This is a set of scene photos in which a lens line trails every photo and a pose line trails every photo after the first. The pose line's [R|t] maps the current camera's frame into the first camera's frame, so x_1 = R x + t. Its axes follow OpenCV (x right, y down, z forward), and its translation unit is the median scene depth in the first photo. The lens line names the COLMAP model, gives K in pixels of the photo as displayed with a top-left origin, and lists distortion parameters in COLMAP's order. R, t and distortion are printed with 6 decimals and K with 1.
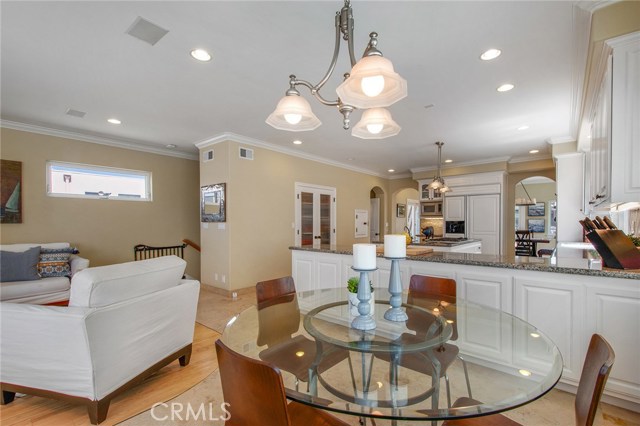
lens RADIAL K [[287.3, 0, 331.3], [0, 287.3, 223.5], [0, 0, 1]] dist [-0.001349, -0.001334]
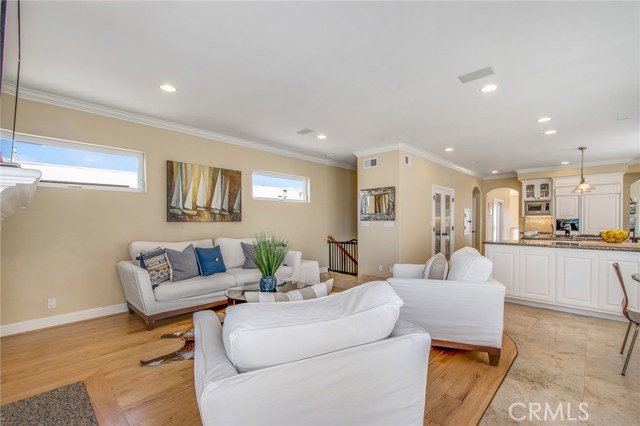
lens RADIAL K [[287.3, 0, 318.7], [0, 287.3, 219.9], [0, 0, 1]] dist [-0.001349, -0.001334]
pose [[0.997086, -0.001230, -0.076272, -0.459021], [0.000683, 0.999974, -0.007197, 0.000212], [0.076278, 0.007124, 0.997061, -0.134658]]
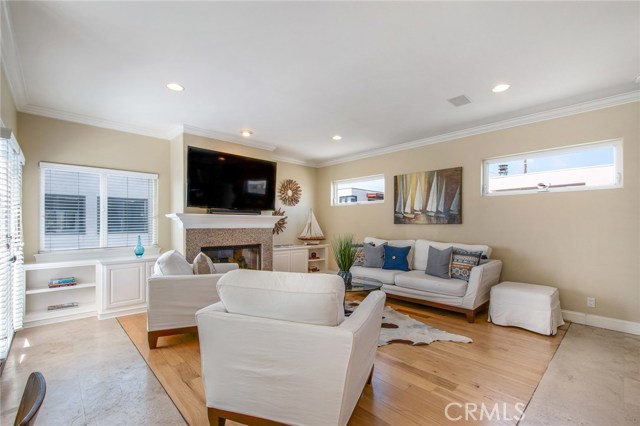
lens RADIAL K [[287.3, 0, 329.7], [0, 287.3, 225.1], [0, 0, 1]] dist [-0.001349, -0.001334]
pose [[-0.120293, 0.006106, -0.992720, 0.033883], [-0.003211, 0.999973, 0.006540, -0.002002], [0.992733, 0.003975, -0.120270, 0.445796]]
